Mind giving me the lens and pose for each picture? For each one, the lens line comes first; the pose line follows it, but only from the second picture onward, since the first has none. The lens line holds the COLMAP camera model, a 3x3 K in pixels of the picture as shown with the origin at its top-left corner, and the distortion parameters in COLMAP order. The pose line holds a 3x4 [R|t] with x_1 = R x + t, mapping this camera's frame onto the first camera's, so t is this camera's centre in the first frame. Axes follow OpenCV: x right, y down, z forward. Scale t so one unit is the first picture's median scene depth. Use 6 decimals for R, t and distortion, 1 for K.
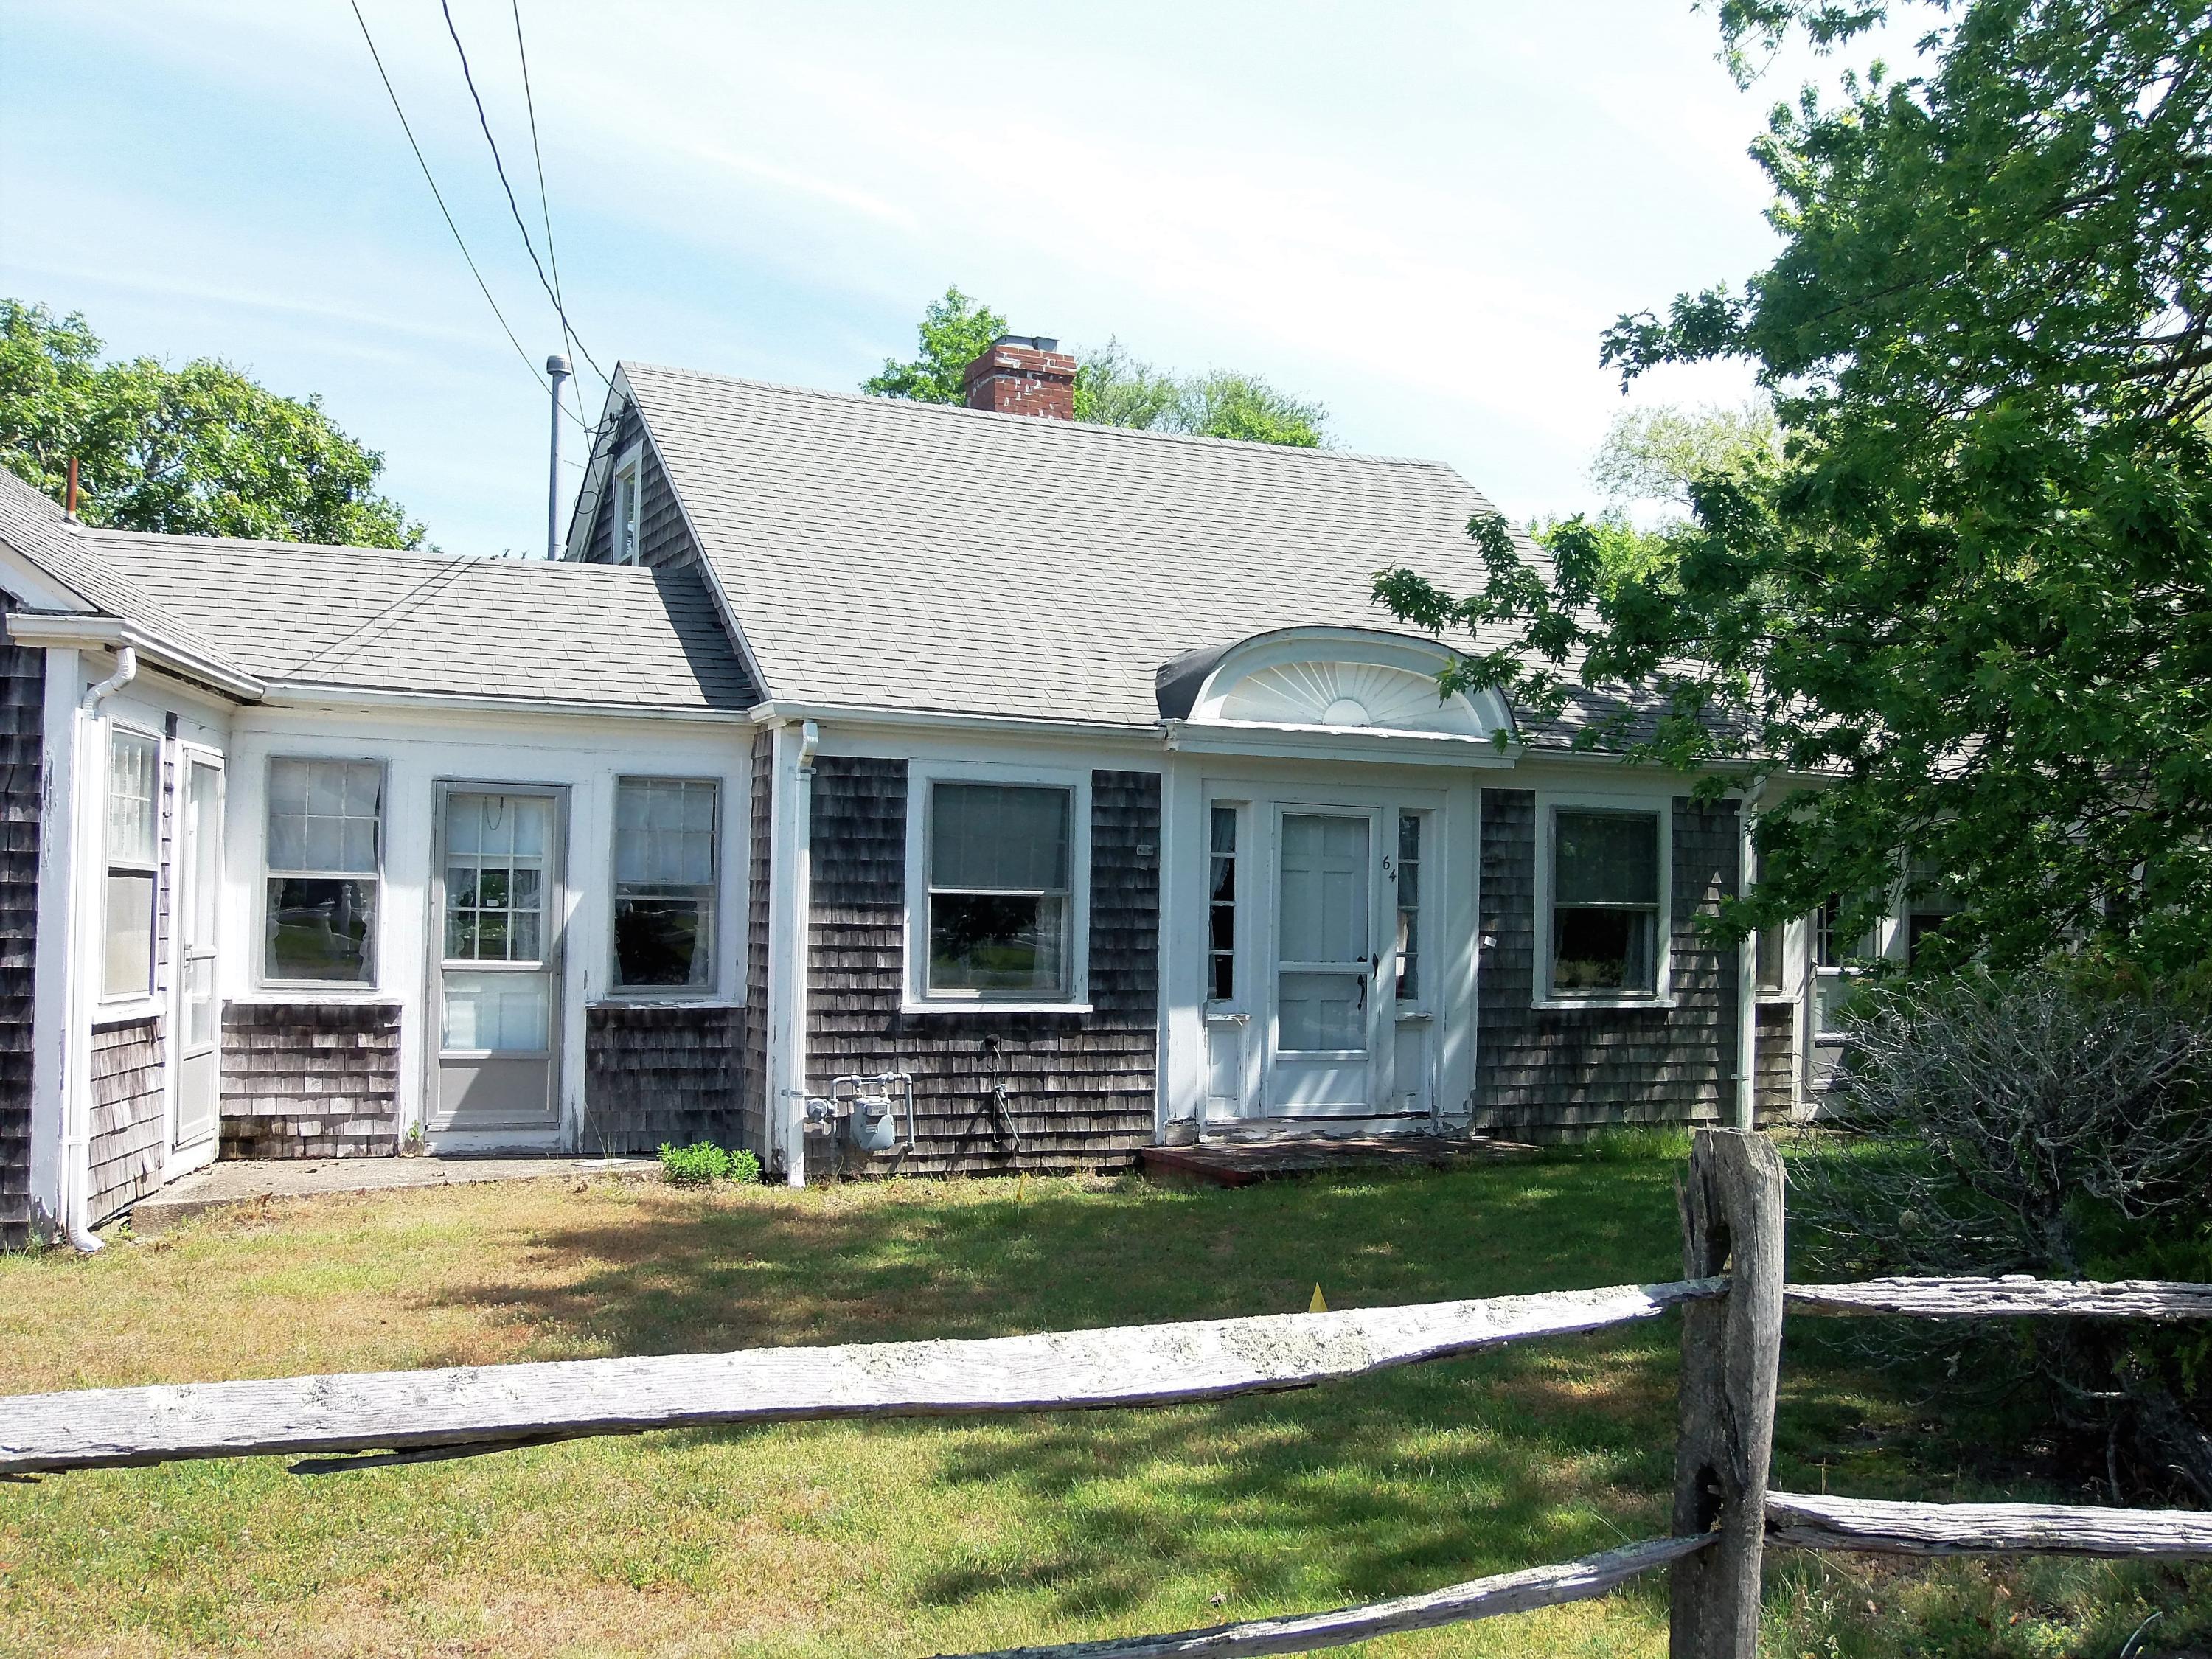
lens RADIAL K [[2179.2, 0, 1106.0], [0, 2179.2, 829.5], [0, 0, 1]] dist [-0.090412, 0.006098]
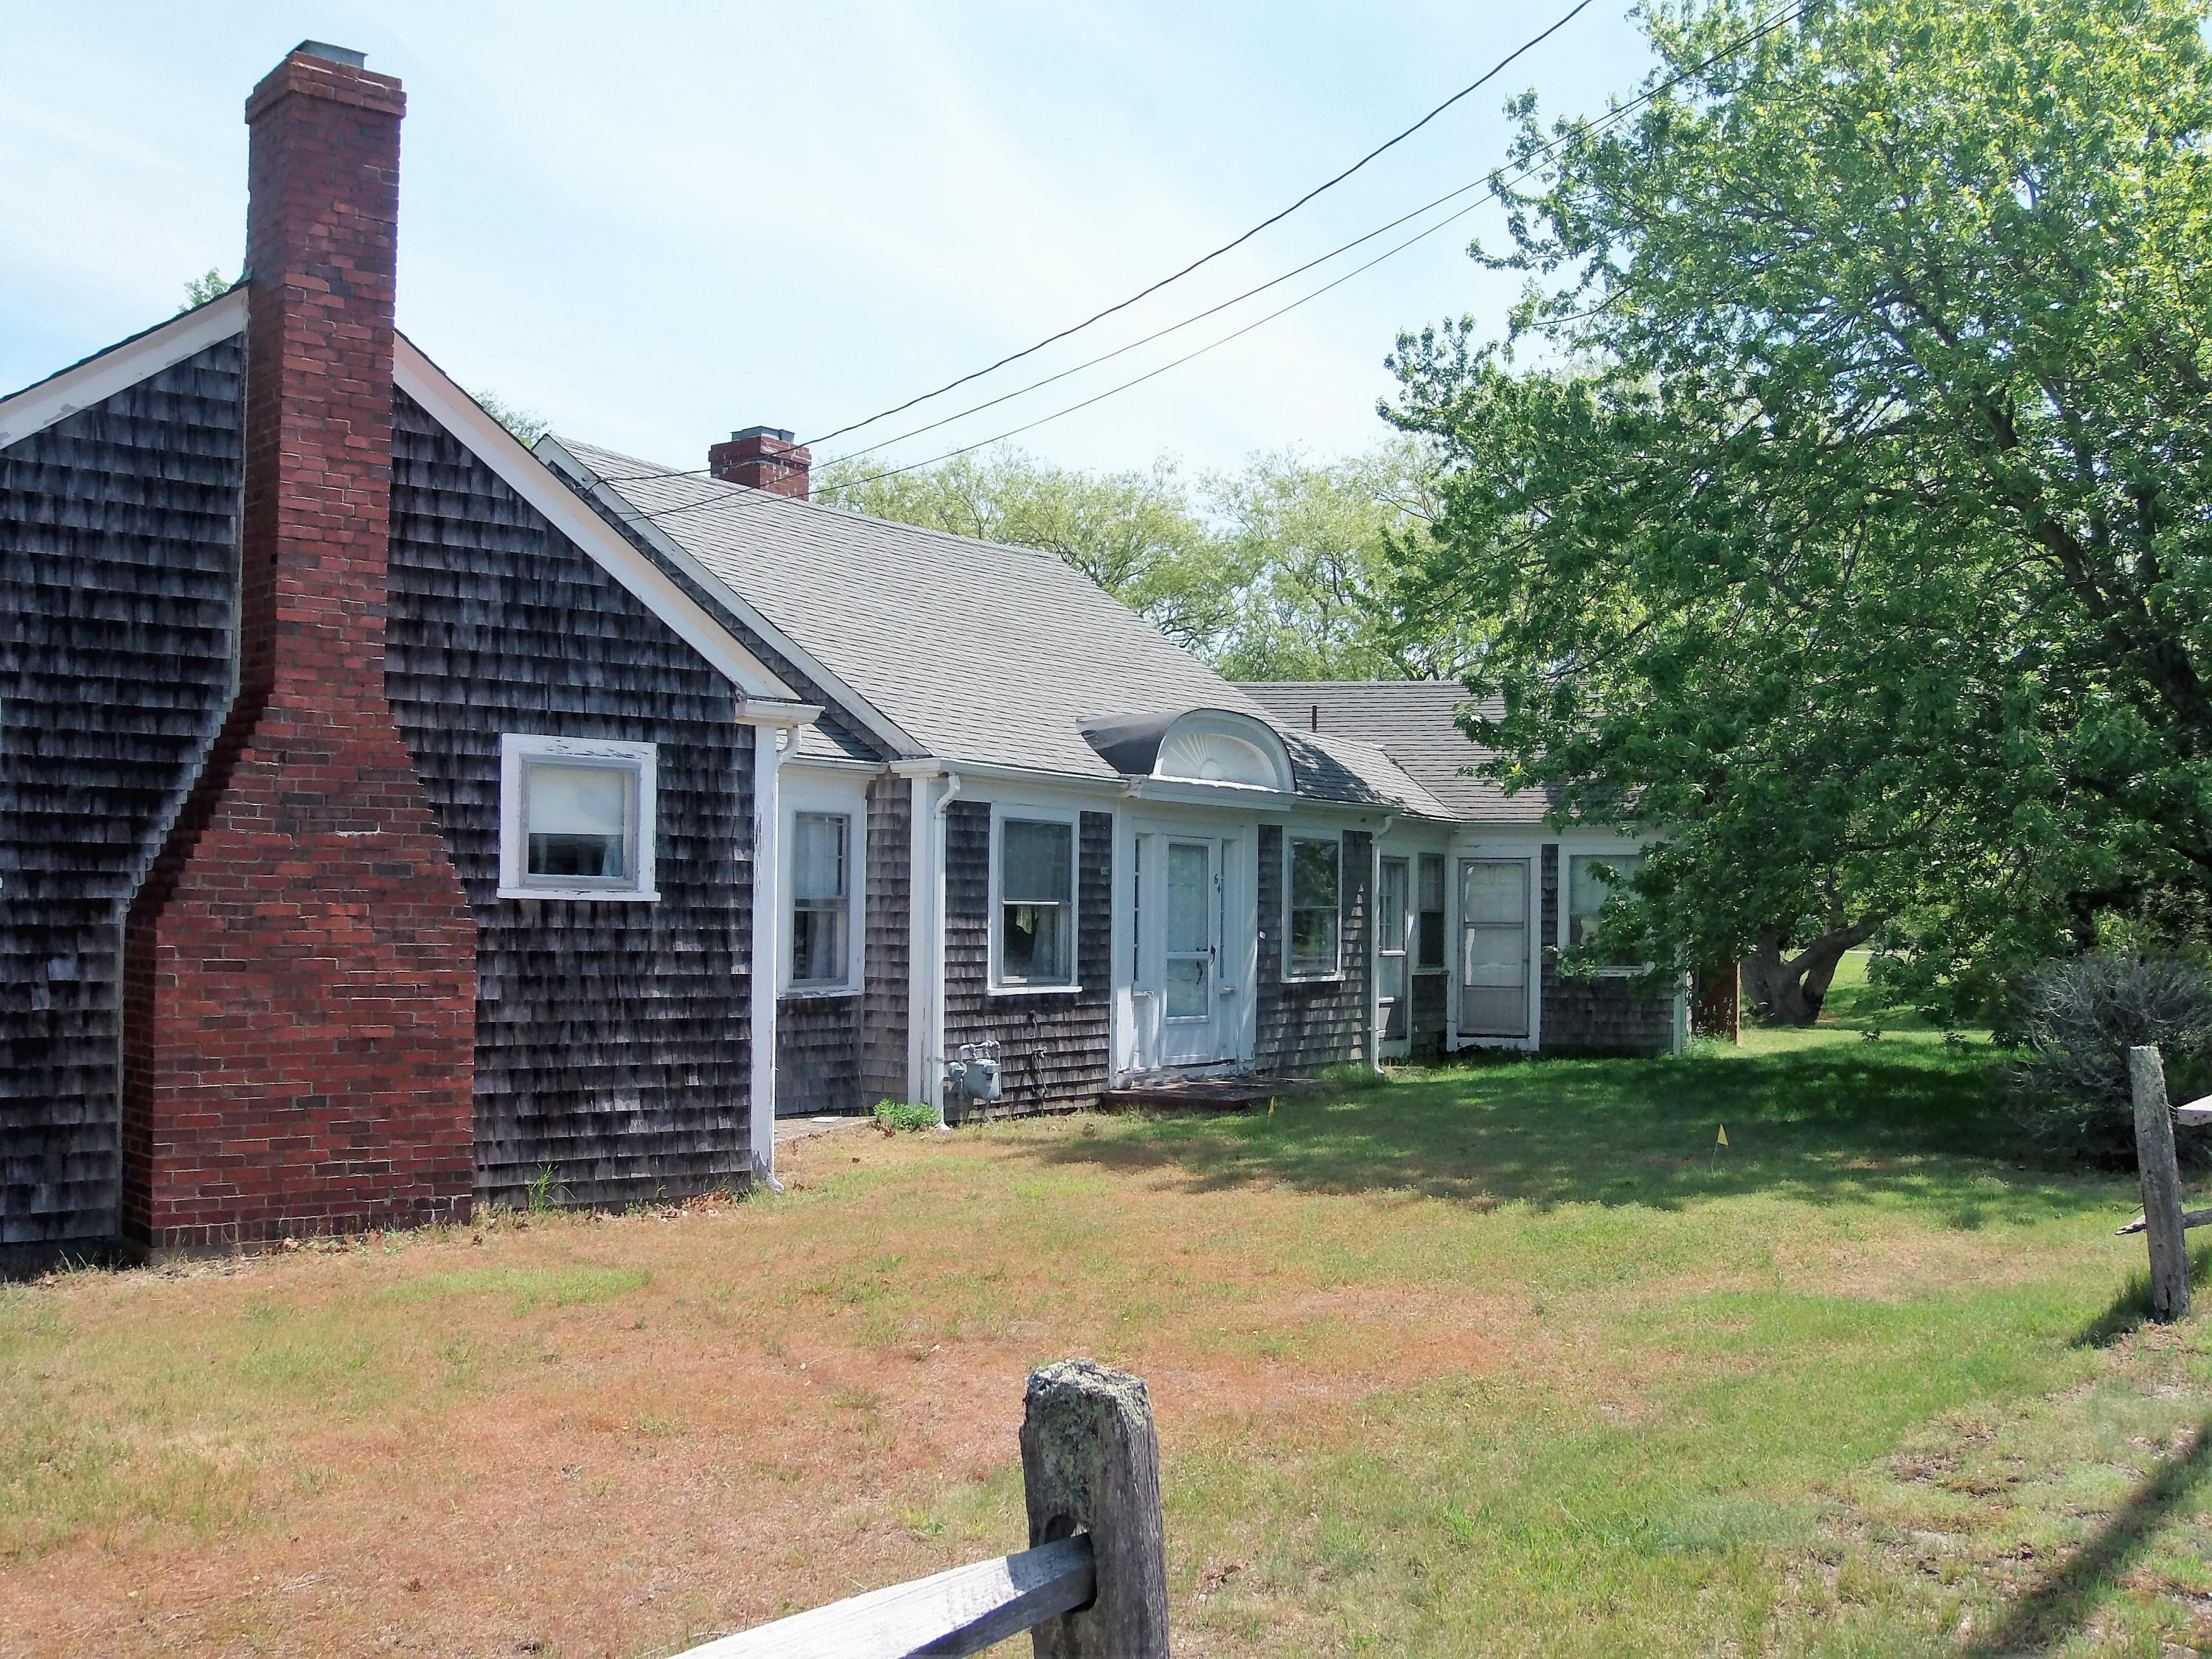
lens RADIAL K [[2179.2, 0, 1106.0], [0, 2179.2, 829.5], [0, 0, 1]] dist [-0.090412, 0.006098]
pose [[0.867064, 0.011212, 0.498071, -0.679851], [-0.014517, 0.999891, 0.002764, -0.020446], [-0.497986, -0.009627, 0.867132, -0.173588]]
